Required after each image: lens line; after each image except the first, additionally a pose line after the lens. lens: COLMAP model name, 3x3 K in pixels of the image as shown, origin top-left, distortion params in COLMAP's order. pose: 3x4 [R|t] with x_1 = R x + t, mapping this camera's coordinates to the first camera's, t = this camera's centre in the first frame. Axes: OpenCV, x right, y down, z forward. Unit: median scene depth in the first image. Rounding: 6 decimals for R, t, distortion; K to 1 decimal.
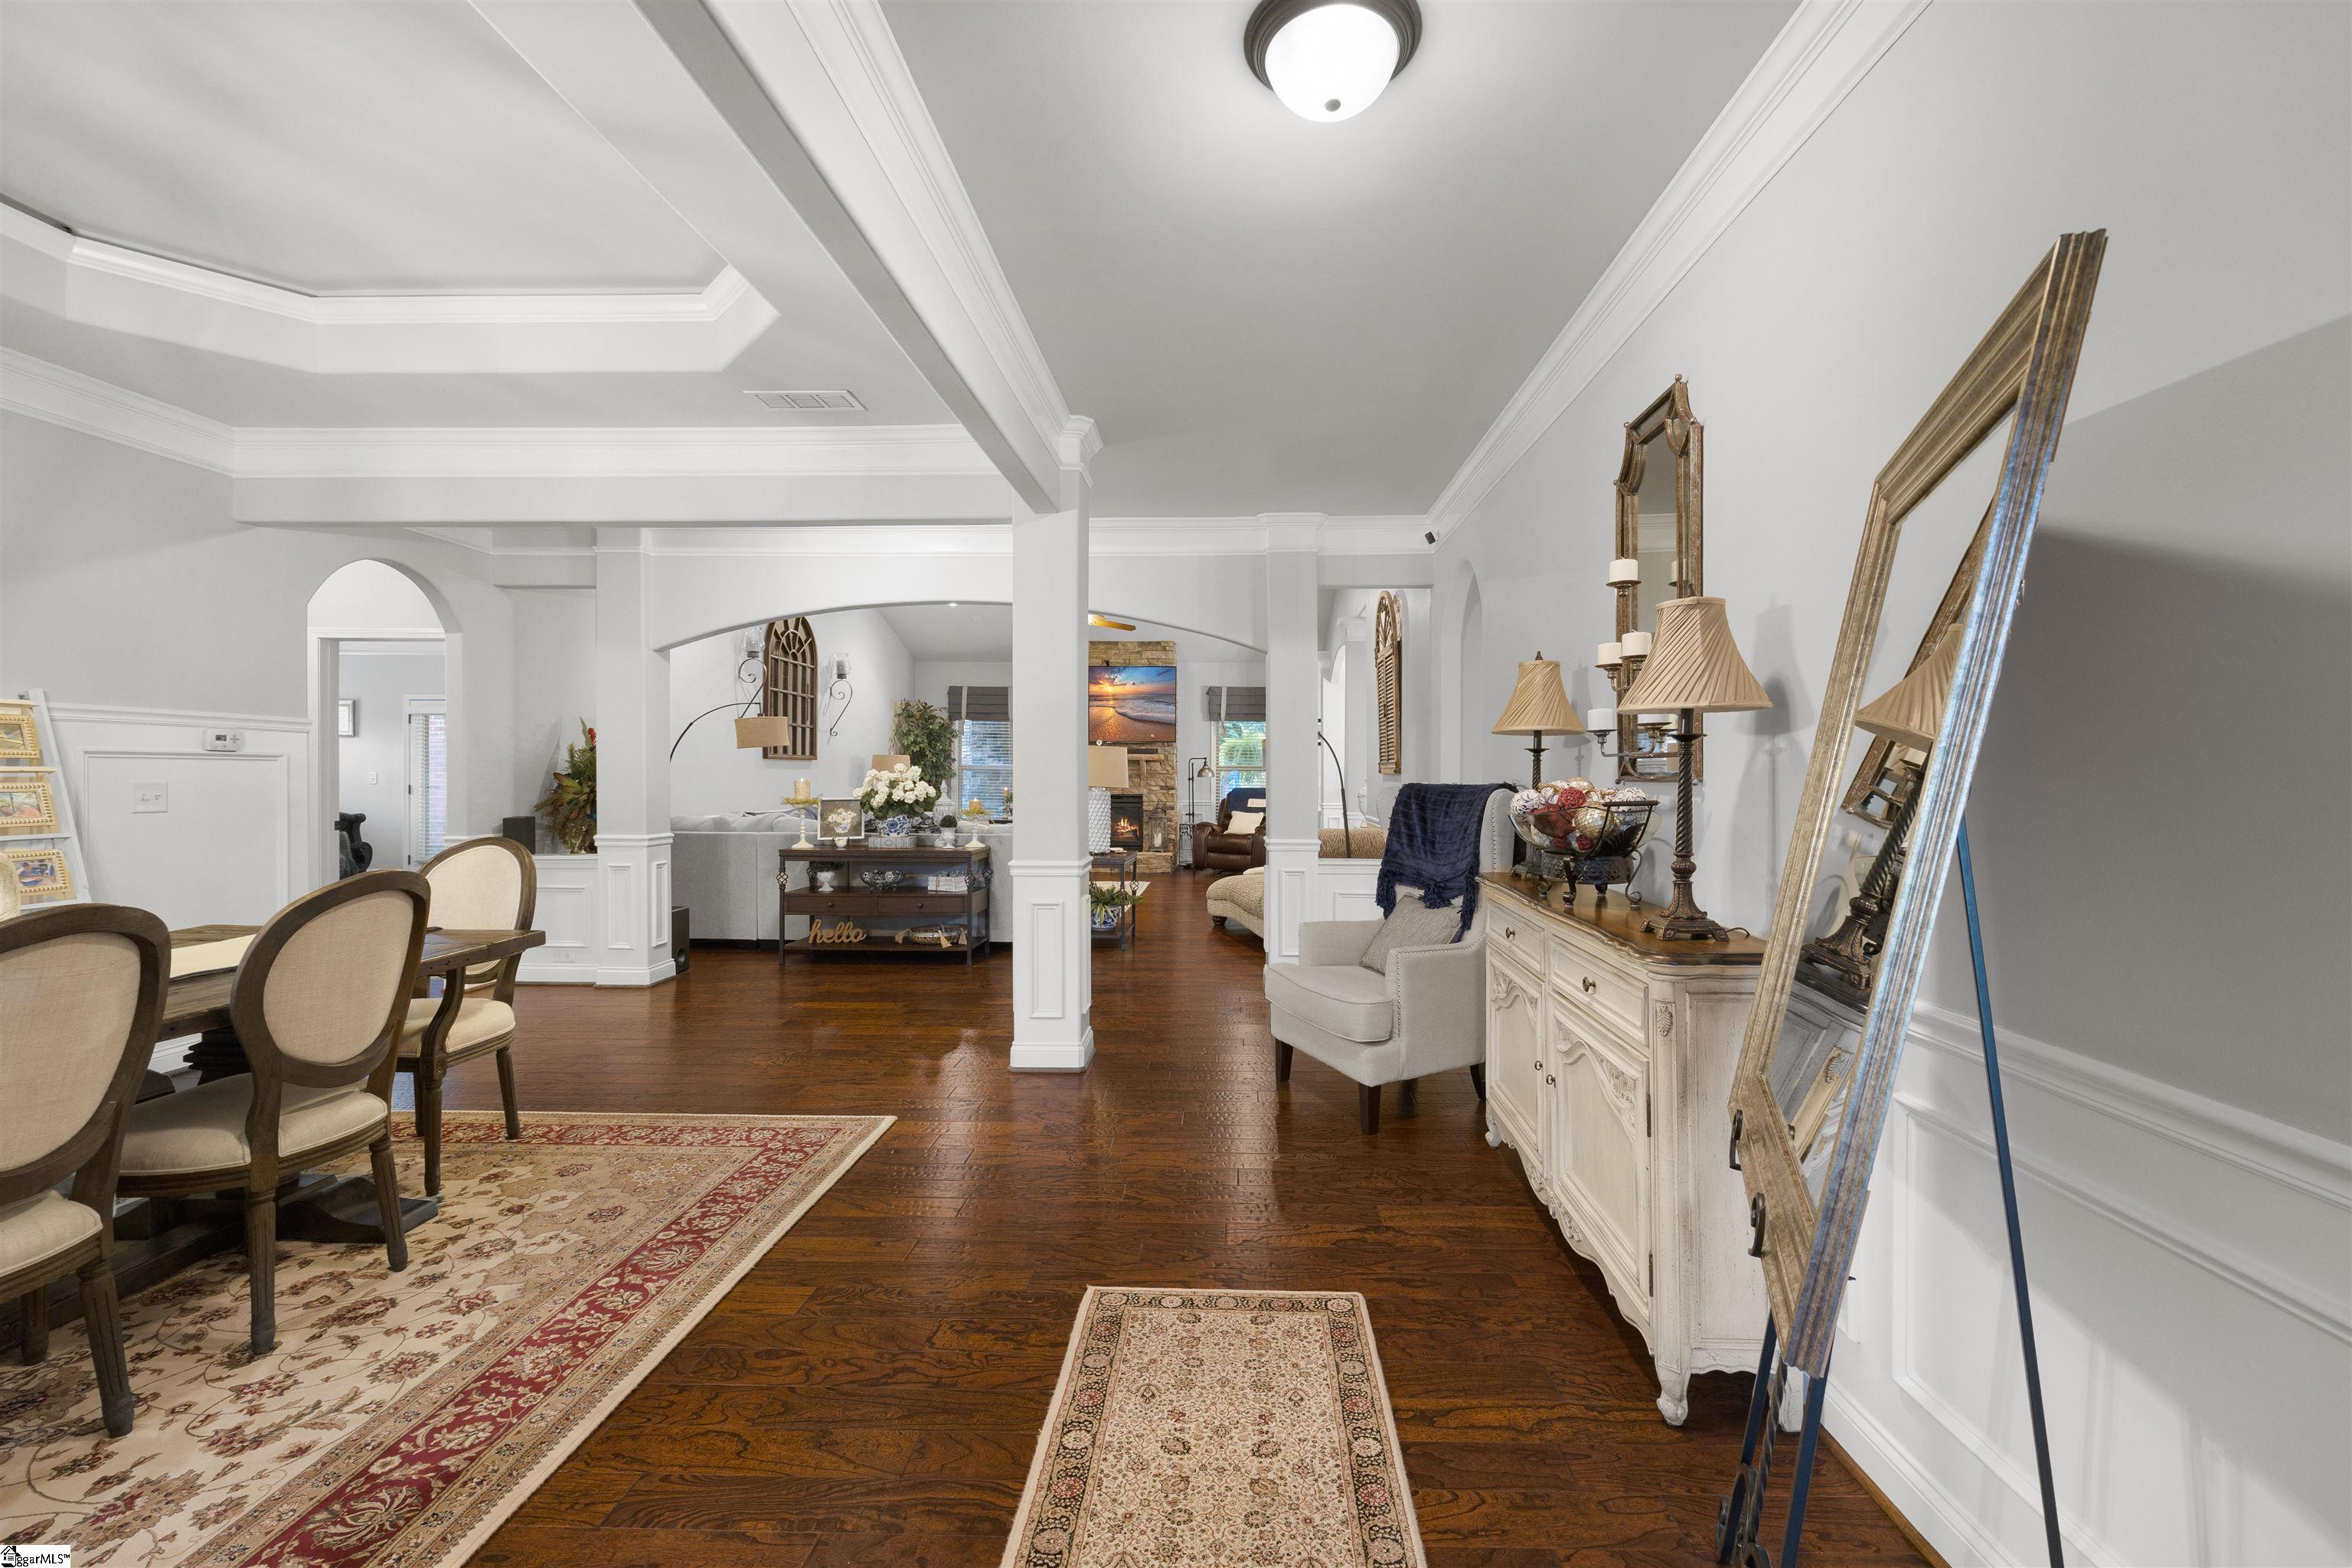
lens RADIAL K [[957.7, 0, 1199.5], [0, 957.7, 788.4], [0, 0, 1]] dist [-0.000106, -0.000030]
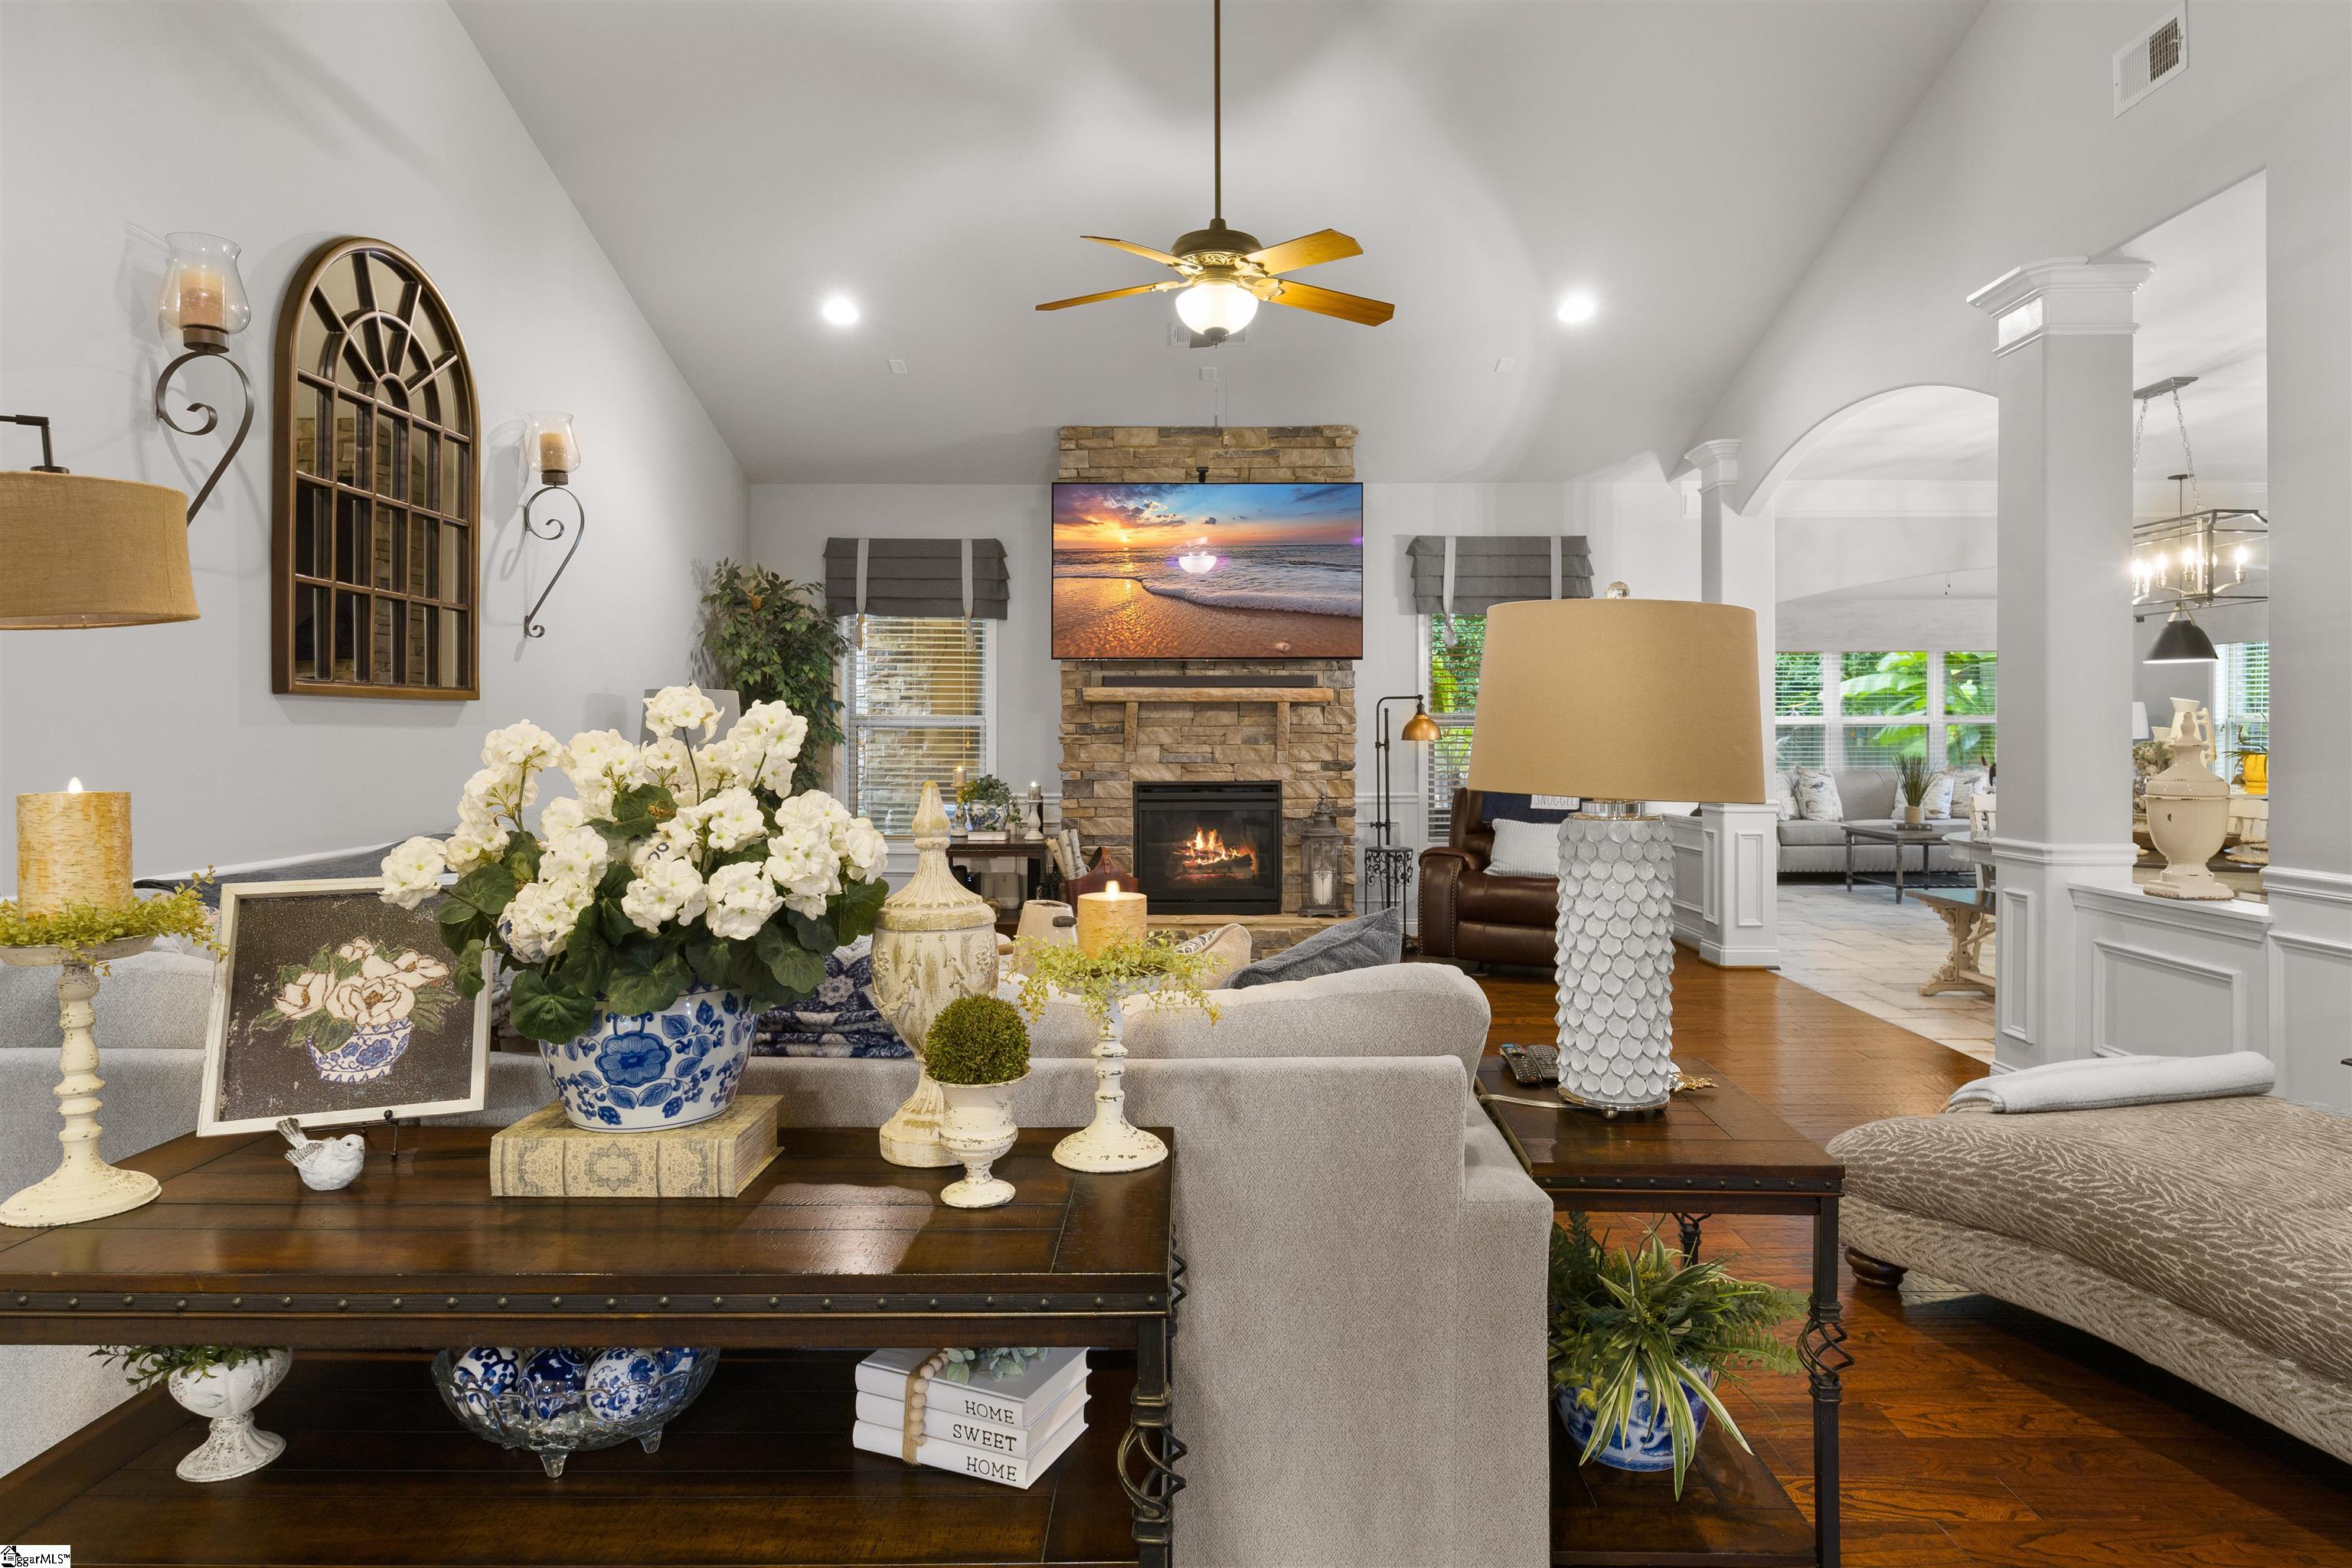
lens RADIAL K [[1339.2, 0, 1169.4], [0, 1339.2, 748.2], [0, 0, 1]] dist [-0.001822, 0.000024]
pose [[0.999834, -0.005452, 0.017392, -0.121985], [0.005500, 0.999981, -0.002697, -0.007232], [-0.017377, 0.002792, 0.999845, 0.403029]]
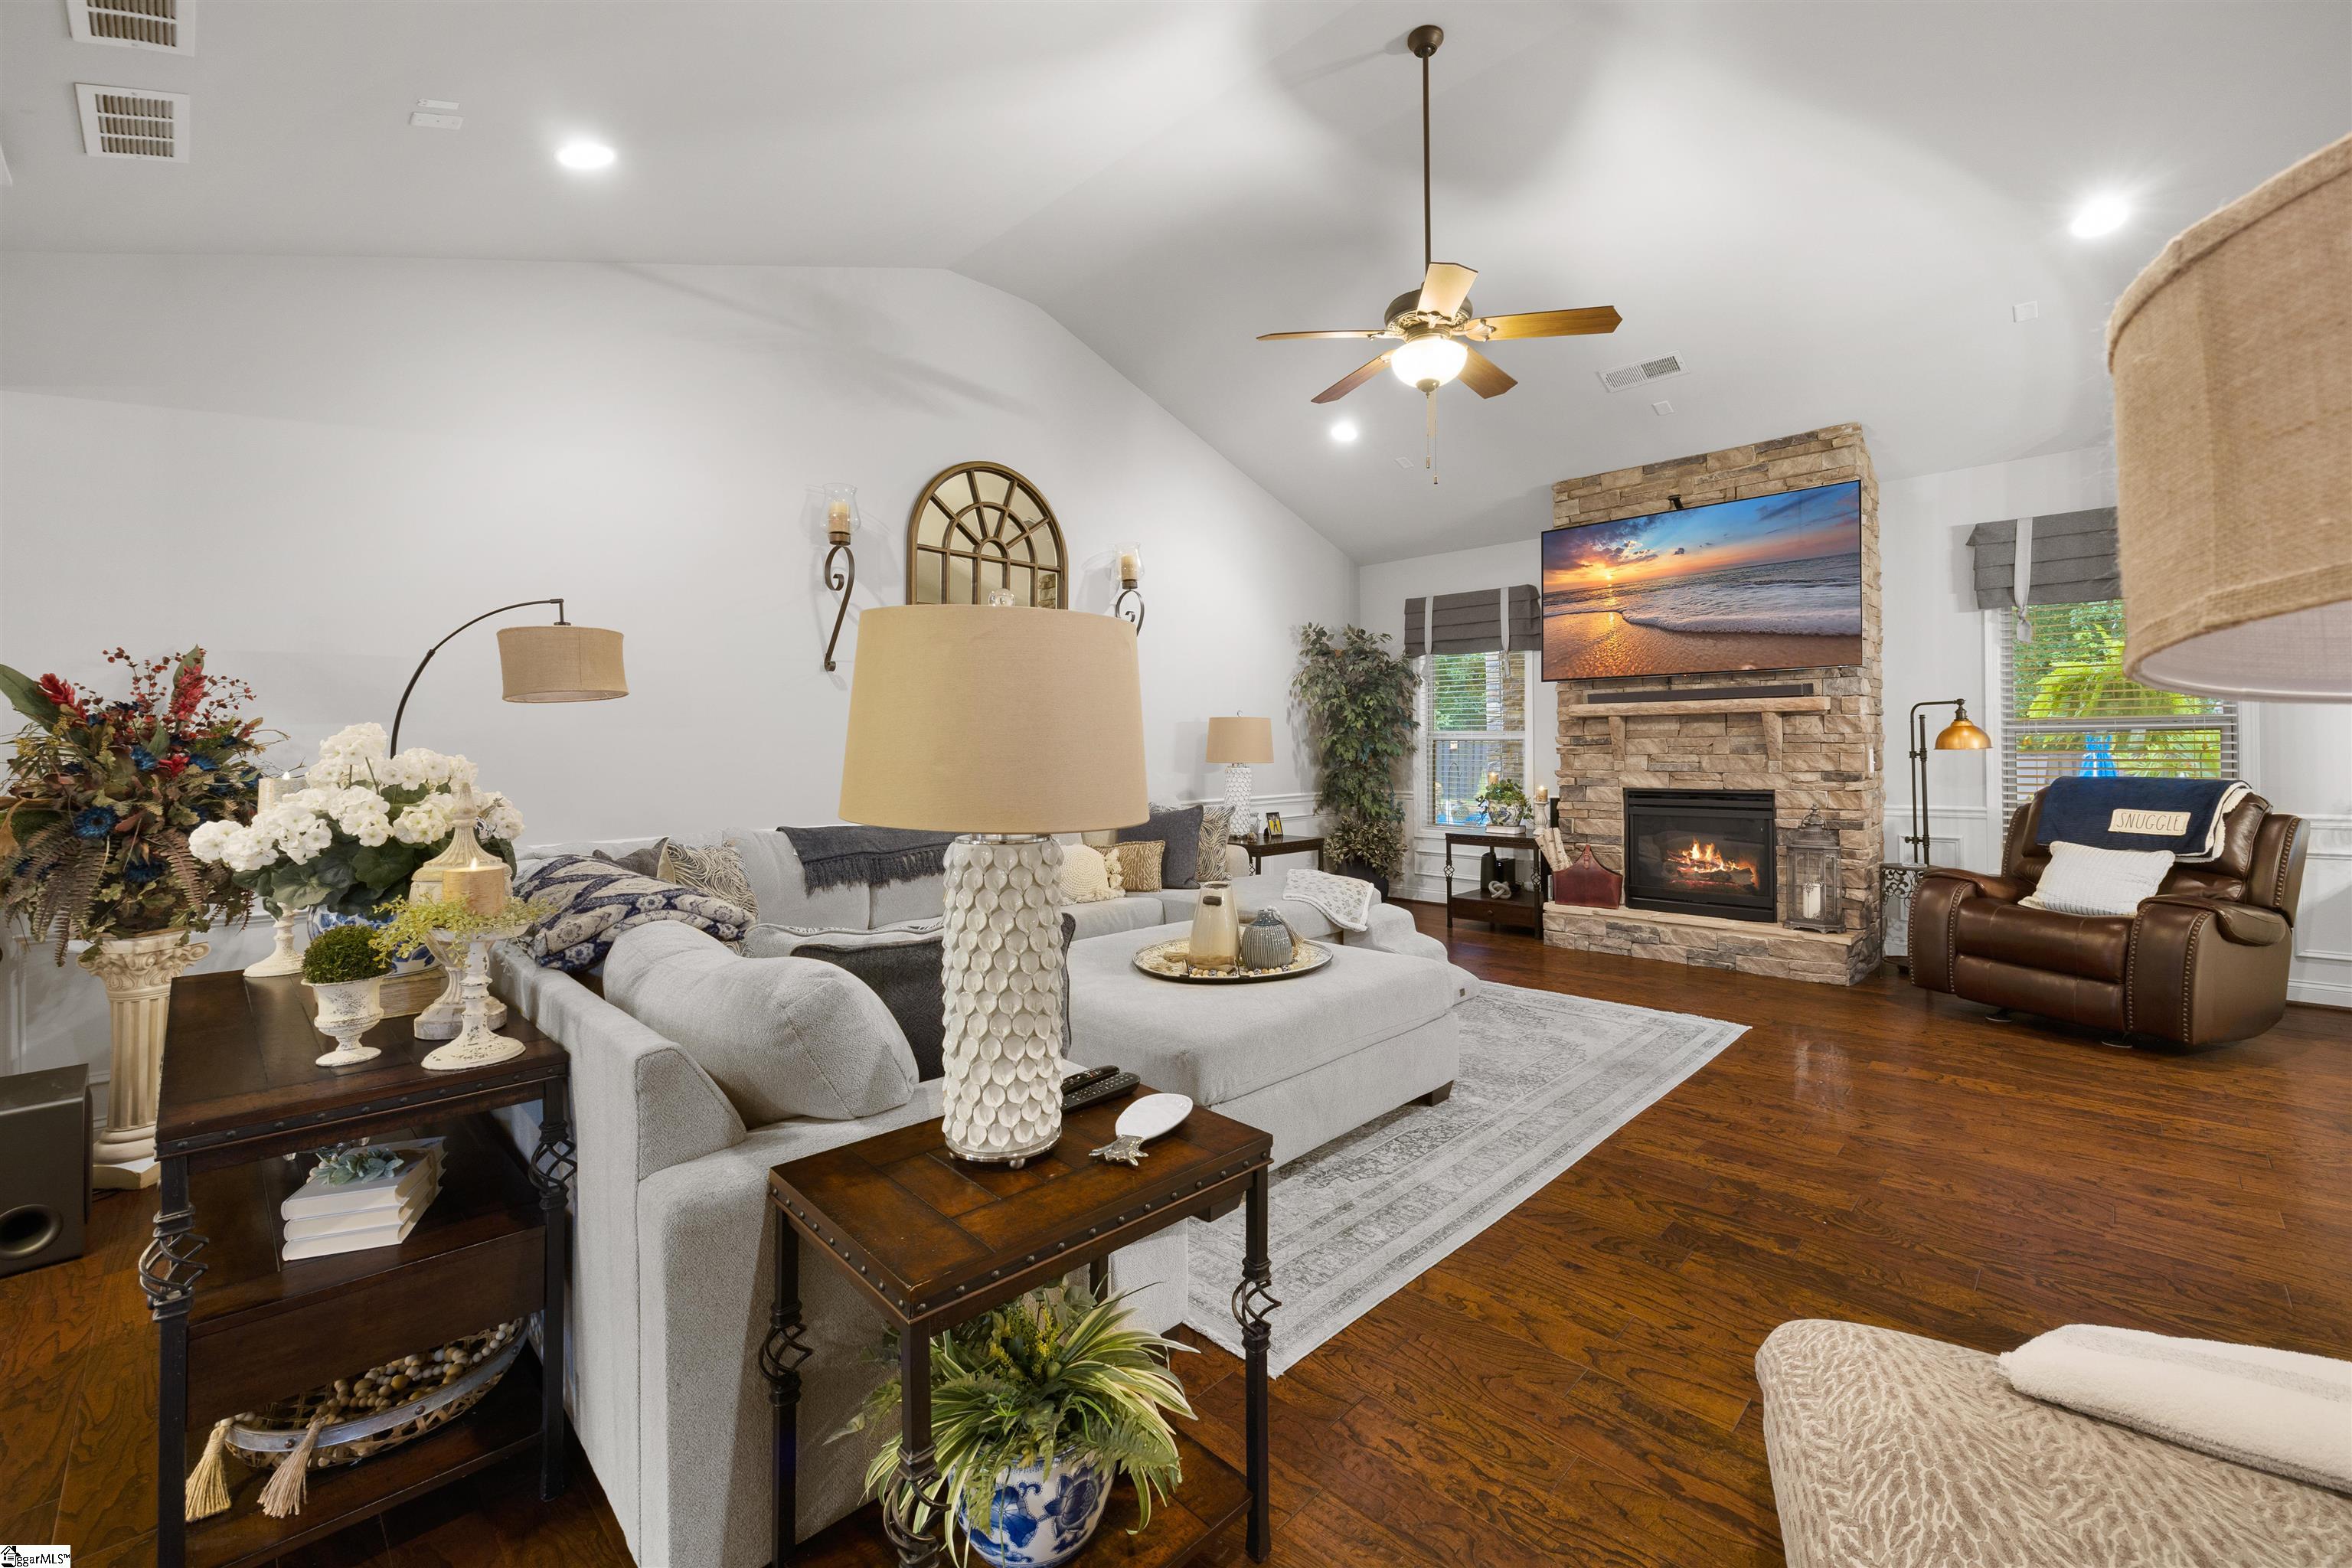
lens RADIAL K [[957.7, 0, 1178.3], [0, 957.7, 742.3], [0, 0, 1]] dist [-0.000106, -0.000030]
pose [[0.736400, -0.015110, -0.676378, 0.036337], [0.001472, 0.999784, -0.020733, -0.007093], [0.676545, 0.014272, 0.736263, 0.504265]]
